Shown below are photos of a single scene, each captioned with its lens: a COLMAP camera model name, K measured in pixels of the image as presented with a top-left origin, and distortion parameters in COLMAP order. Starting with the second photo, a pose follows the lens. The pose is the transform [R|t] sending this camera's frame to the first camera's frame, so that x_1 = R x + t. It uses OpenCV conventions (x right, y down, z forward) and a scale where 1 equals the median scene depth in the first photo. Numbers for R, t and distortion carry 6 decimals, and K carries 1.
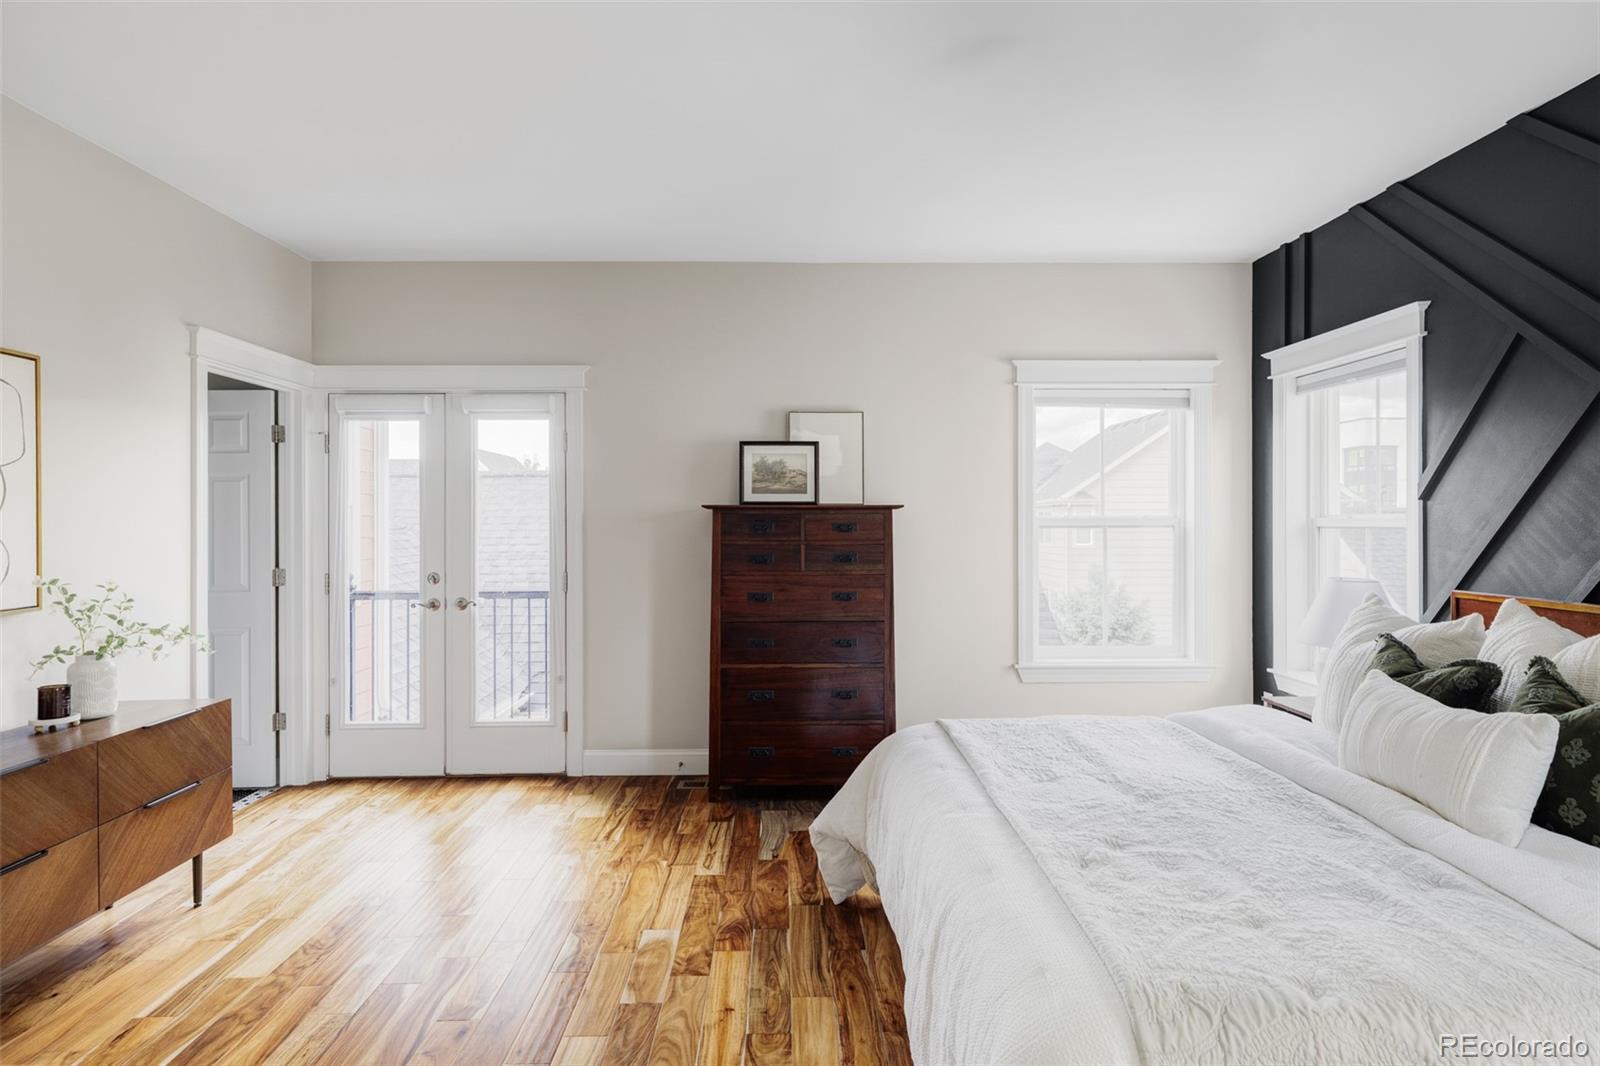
lens RADIAL K [[893.5, 0, 797.2], [0, 893.5, 518.3], [0, 0, 1]] dist [0.011580, -0.002708]
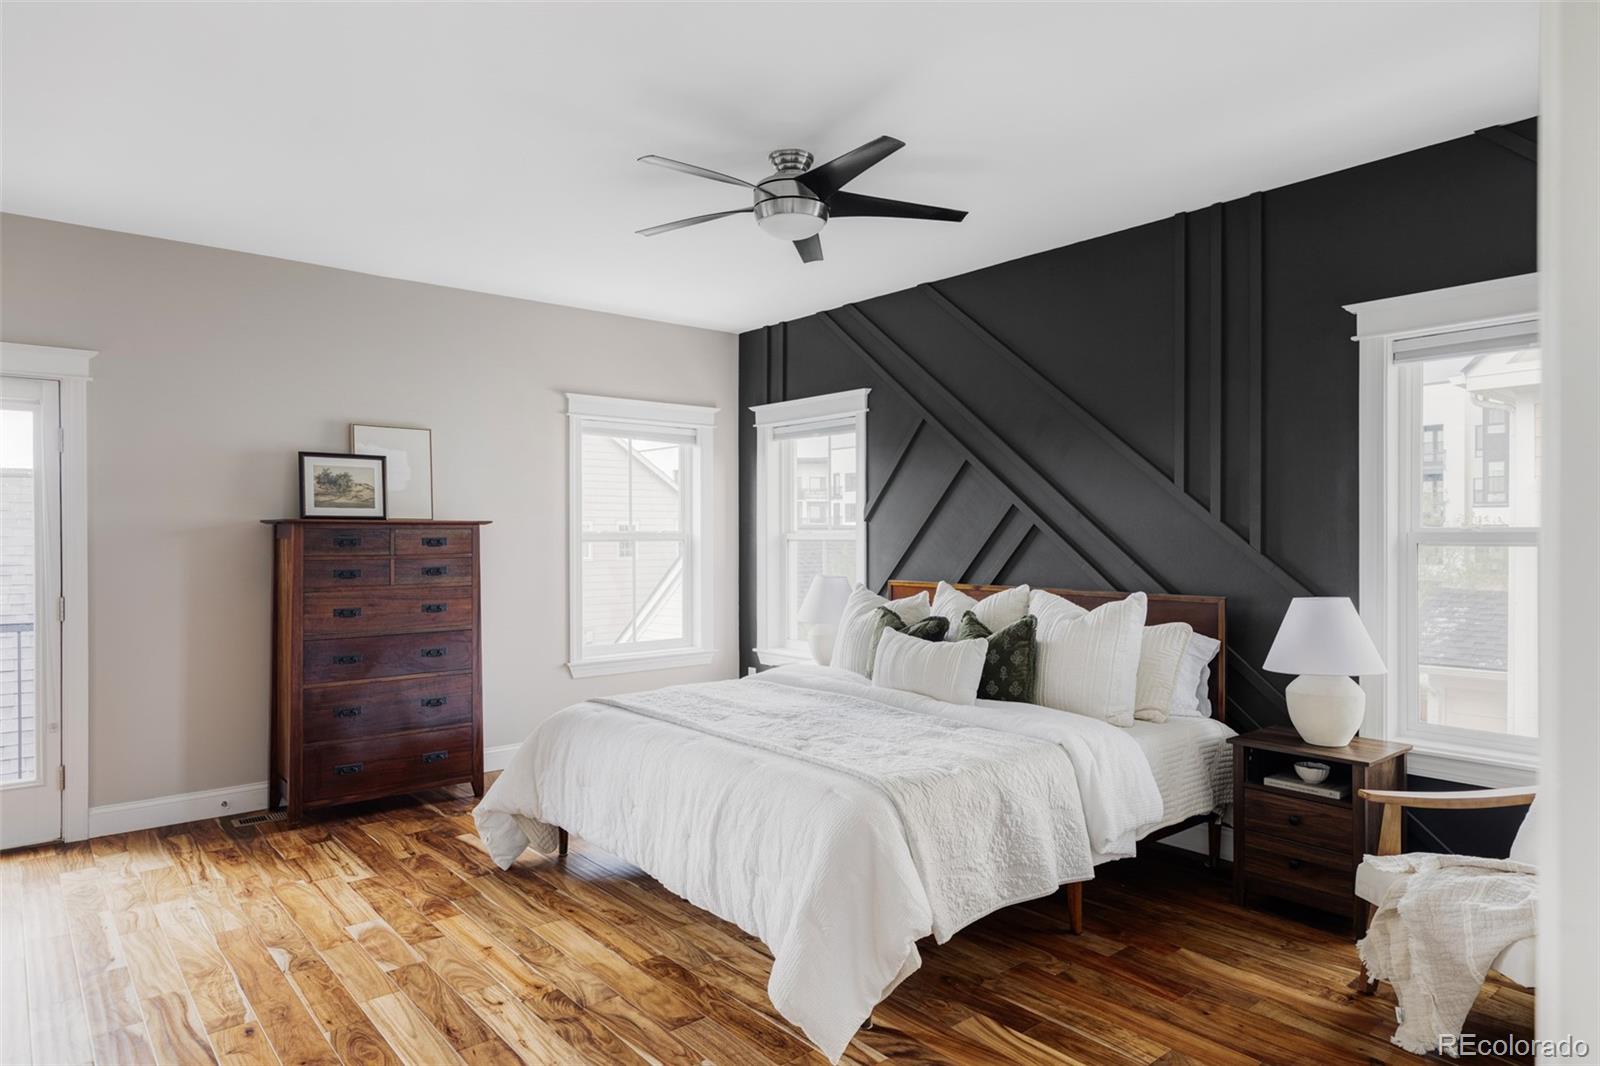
lens RADIAL K [[976.2, 0, 800.4], [0, 976.2, 537.7], [0, 0, 1]] dist [0.016205, -0.000902]
pose [[0.776724, -0.001579, 0.629839, -0.335828], [-0.001604, 0.999989, 0.004485, -0.000450], [-0.629839, -0.004494, 0.776712, -0.155734]]
